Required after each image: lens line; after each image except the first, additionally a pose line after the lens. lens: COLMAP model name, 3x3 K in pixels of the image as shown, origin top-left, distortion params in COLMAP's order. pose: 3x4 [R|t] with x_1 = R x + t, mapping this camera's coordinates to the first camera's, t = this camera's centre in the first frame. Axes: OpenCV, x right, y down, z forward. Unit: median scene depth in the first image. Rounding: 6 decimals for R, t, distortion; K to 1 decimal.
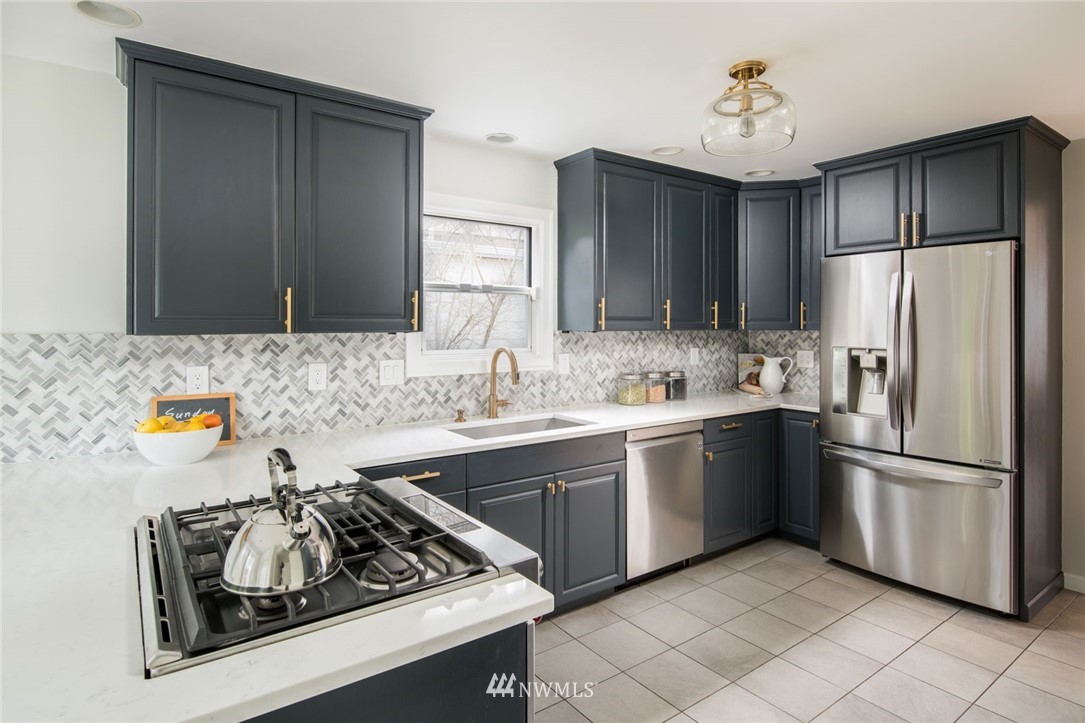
lens RADIAL K [[557.7, 0, 506.4], [0, 557.7, 333.2], [0, 0, 1]] dist [0.006843, 0.000305]
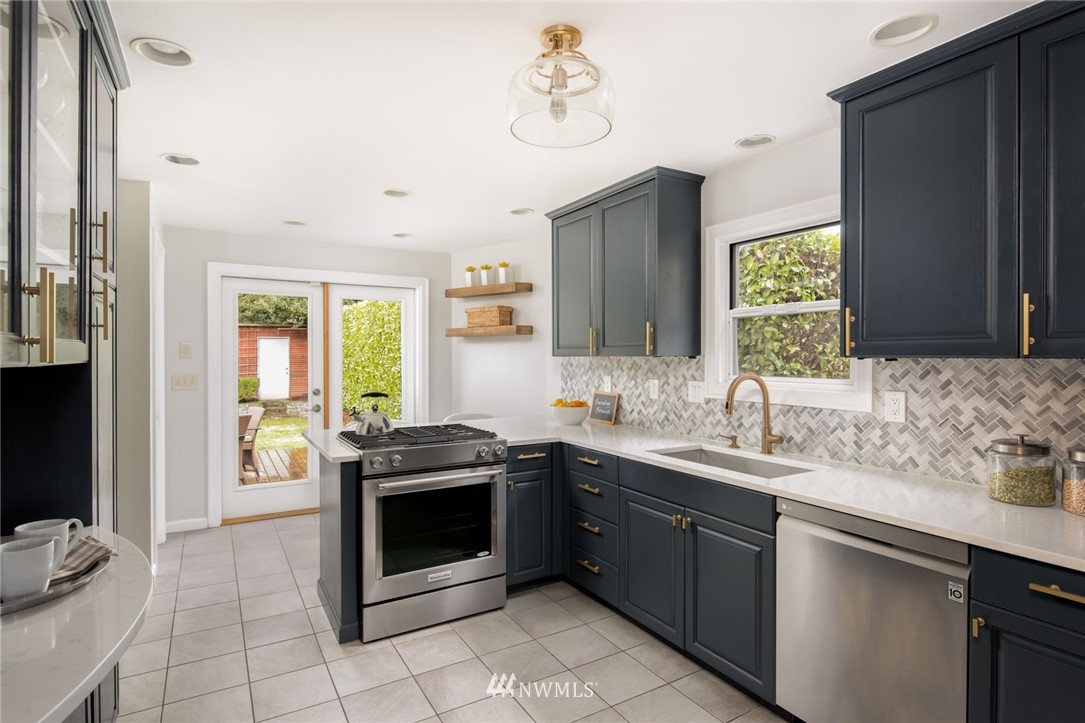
lens RADIAL K [[573.4, 0, 542.4], [0, 573.4, 366.5], [0, 0, 1]] dist [0.013321, -0.000136]
pose [[-0.056048, 0.031739, -0.997923, 1.039975], [0.002949, 0.999496, 0.031624, -0.021343], [0.998424, -0.001170, -0.056113, 0.784949]]
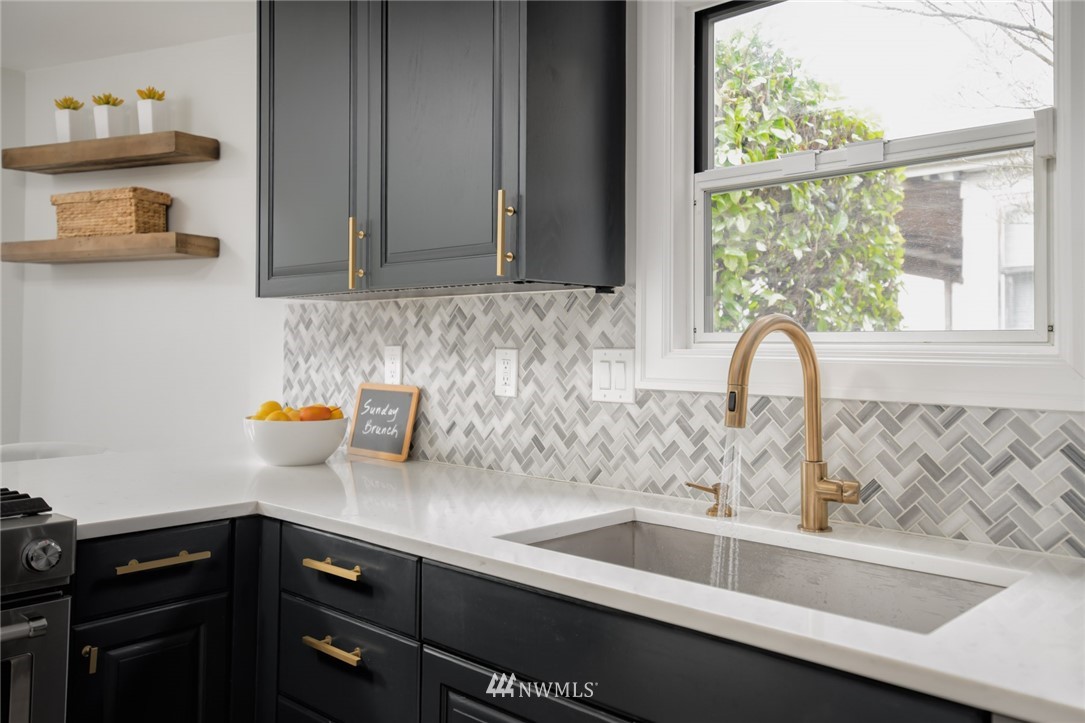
lens RADIAL K [[899.0, 0, 556.5], [0, 899.0, 319.9], [0, 0, 1]] dist [0.045530, 0.004176]
pose [[0.232689, -0.017502, -0.972394, 0.540478], [-0.009685, 0.999747, -0.020312, 0.041666], [0.972503, 0.014144, 0.232461, 0.815126]]
